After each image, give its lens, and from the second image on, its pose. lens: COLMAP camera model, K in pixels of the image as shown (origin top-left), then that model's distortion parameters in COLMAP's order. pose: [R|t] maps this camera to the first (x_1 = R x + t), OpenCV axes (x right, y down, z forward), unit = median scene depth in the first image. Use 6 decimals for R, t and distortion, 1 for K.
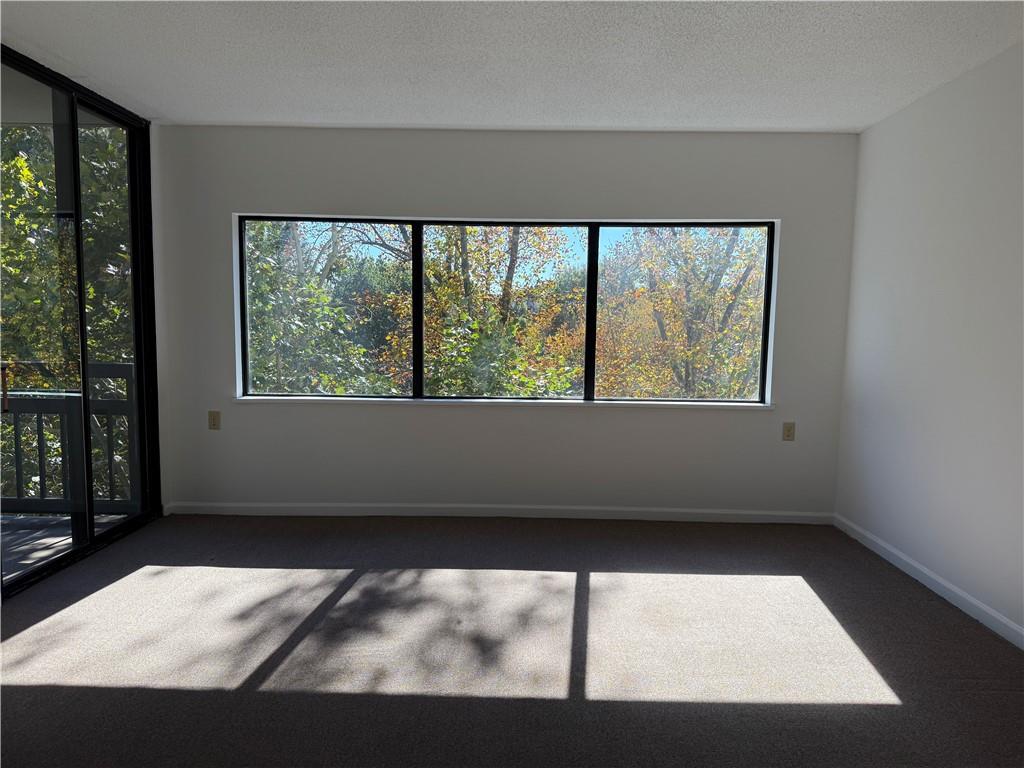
lens RADIAL K [[718.4, 0, 508.9], [0, 718.4, 391.4], [0, 0, 1]] dist [0.084337, -0.125981]
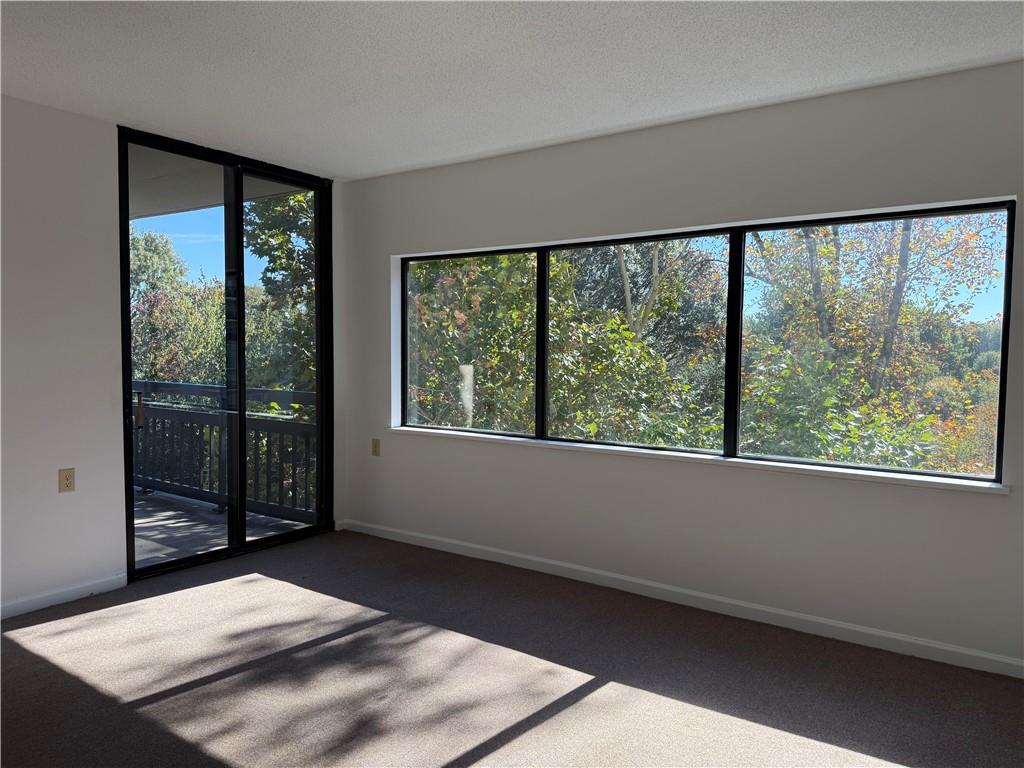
lens RADIAL K [[717.7, 0, 513.2], [0, 717.7, 382.5], [0, 0, 1]] dist [0.111099, -0.157012]
pose [[0.818549, 0.019840, -0.574094, 0.478077], [-0.055492, 0.997460, -0.044651, -0.025170], [0.571750, 0.068406, 0.817571, 0.296331]]
